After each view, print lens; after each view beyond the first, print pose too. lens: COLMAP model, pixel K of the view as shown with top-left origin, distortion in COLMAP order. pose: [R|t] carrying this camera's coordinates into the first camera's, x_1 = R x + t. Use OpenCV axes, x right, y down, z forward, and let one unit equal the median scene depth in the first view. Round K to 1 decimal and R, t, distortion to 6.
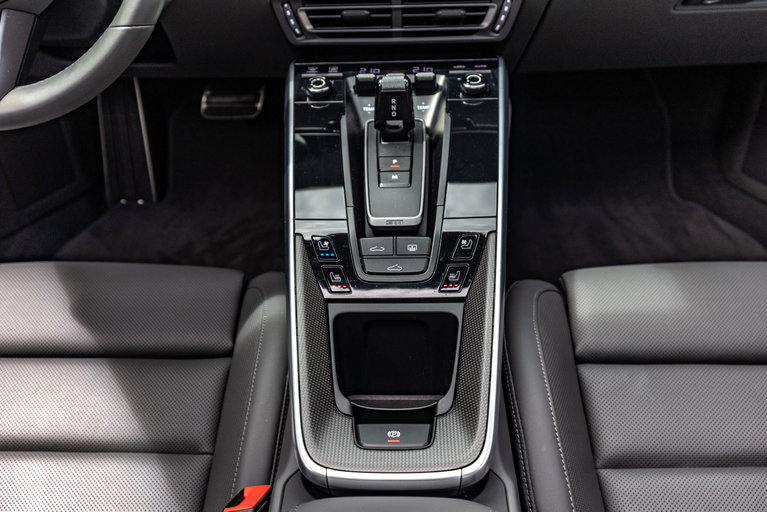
lens RADIAL K [[709.4, 0, 360.6], [0, 709.4, 256.8], [0, 0, 1]] dist [0.009438, 0.009641]
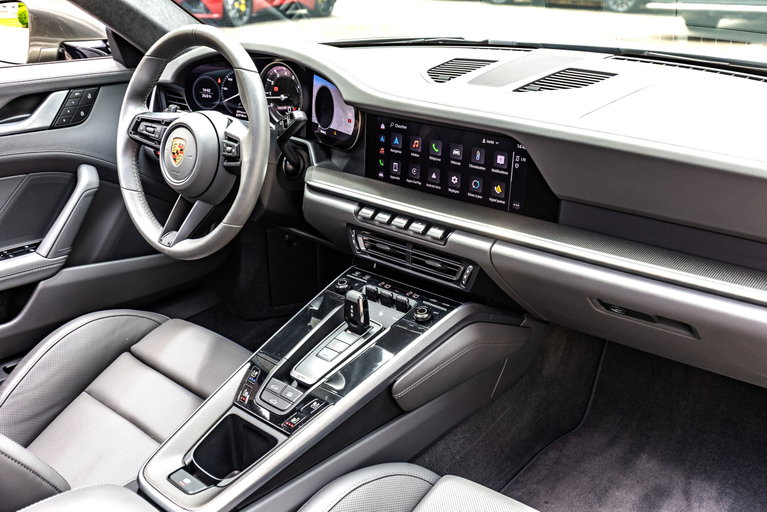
lens RADIAL K [[721.6, 0, 383.5], [0, 721.6, 256.0], [0, 0, 1]] dist [-0.002177, 0.000901]
pose [[0.777234, 0.253824, -0.575743, 0.867953], [-0.380573, 0.918315, -0.108909, -0.157426], [0.501070, 0.303760, 0.810345, -0.235507]]
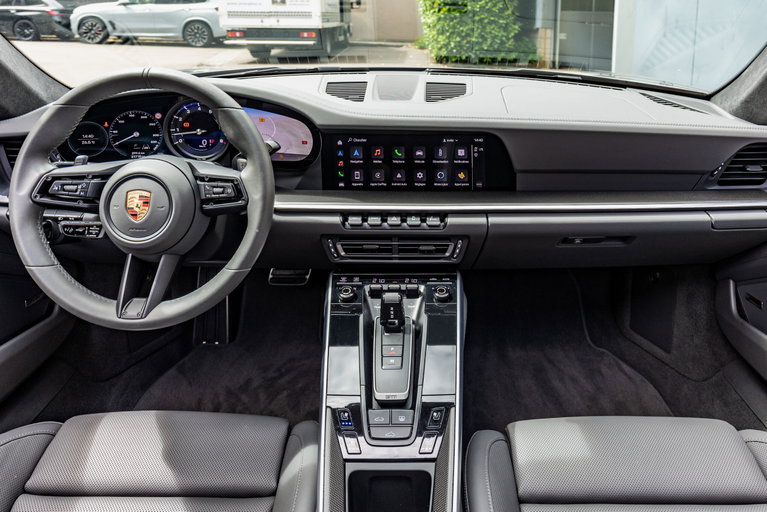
lens RADIAL K [[510.0, 0, 397.8], [0, 510.0, 123.5], [0, 0, 1]] dist [0.005550, 0.000881]
pose [[0.999330, 0.017557, 0.032121, 0.013450], [-0.002495, 0.908100, -0.418746, -0.102268], [-0.036521, 0.418385, 0.907535, -0.221265]]
